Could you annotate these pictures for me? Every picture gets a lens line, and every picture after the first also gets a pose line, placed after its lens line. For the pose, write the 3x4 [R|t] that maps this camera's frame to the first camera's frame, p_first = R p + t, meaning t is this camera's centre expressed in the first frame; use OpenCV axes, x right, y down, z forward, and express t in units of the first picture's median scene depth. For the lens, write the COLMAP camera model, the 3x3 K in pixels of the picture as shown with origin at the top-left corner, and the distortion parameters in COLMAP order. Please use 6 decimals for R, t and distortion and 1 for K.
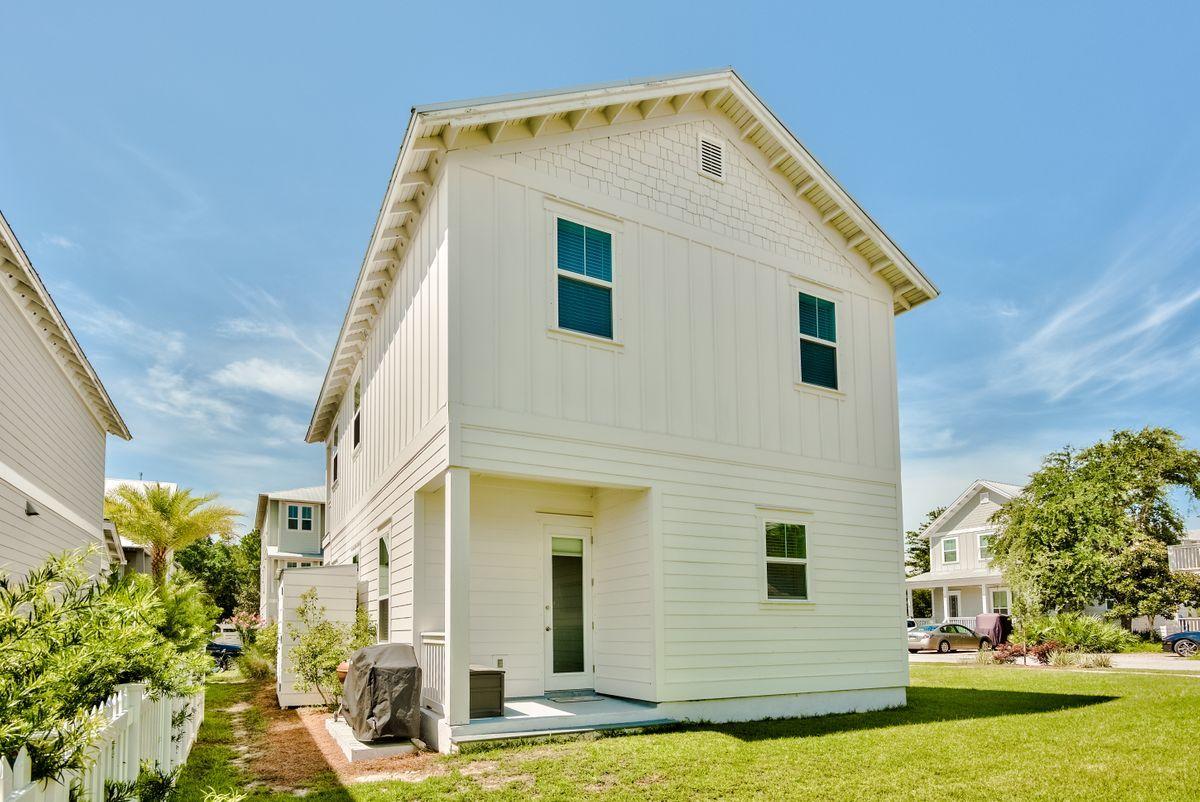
lens RADIAL K [[702.4, 0, 639.4], [0, 702.4, 494.7], [0, 0, 1]] dist [-0.004297, -0.001199]
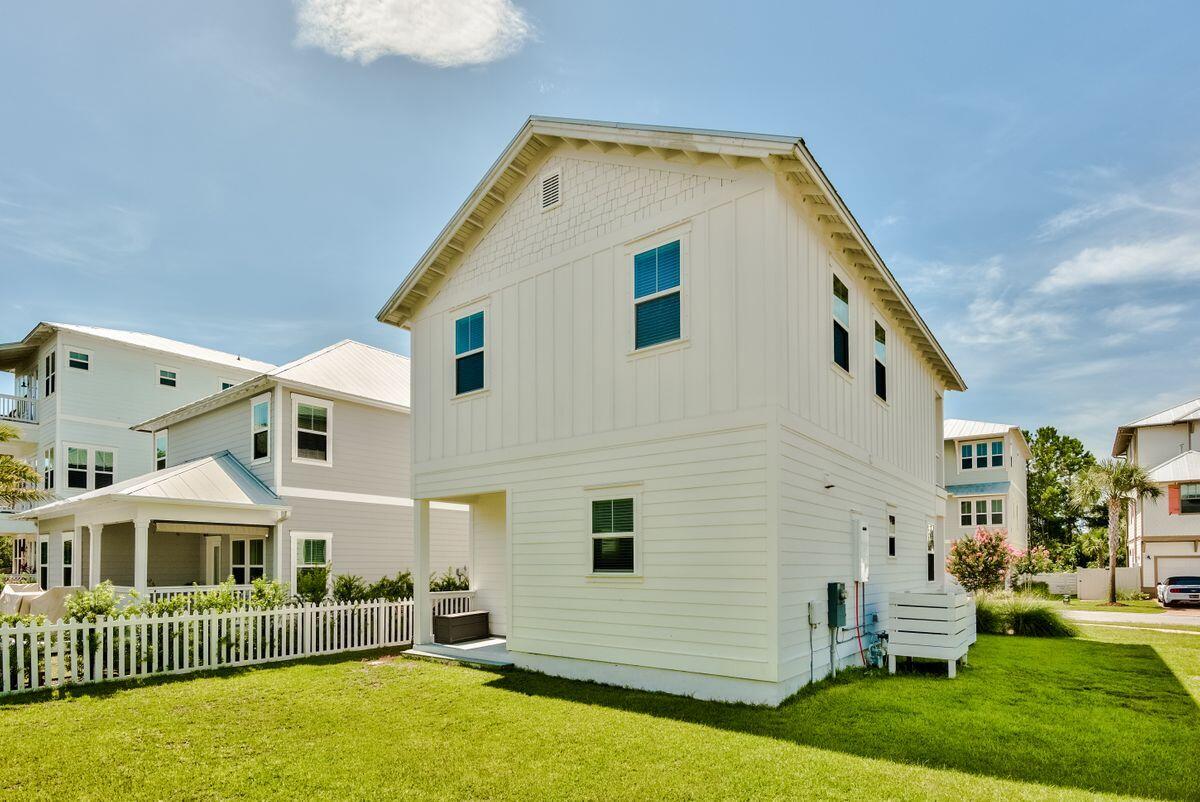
lens RADIAL K [[817.6, 0, 600.0], [0, 817.6, 401.0], [0, 0, 1]] dist [0.006103, -0.002673]
pose [[0.255491, -0.172399, -0.951316, 0.289021], [0.183644, 0.974713, -0.127318, 0.010387], [0.949210, -0.142175, 0.280690, 0.137811]]
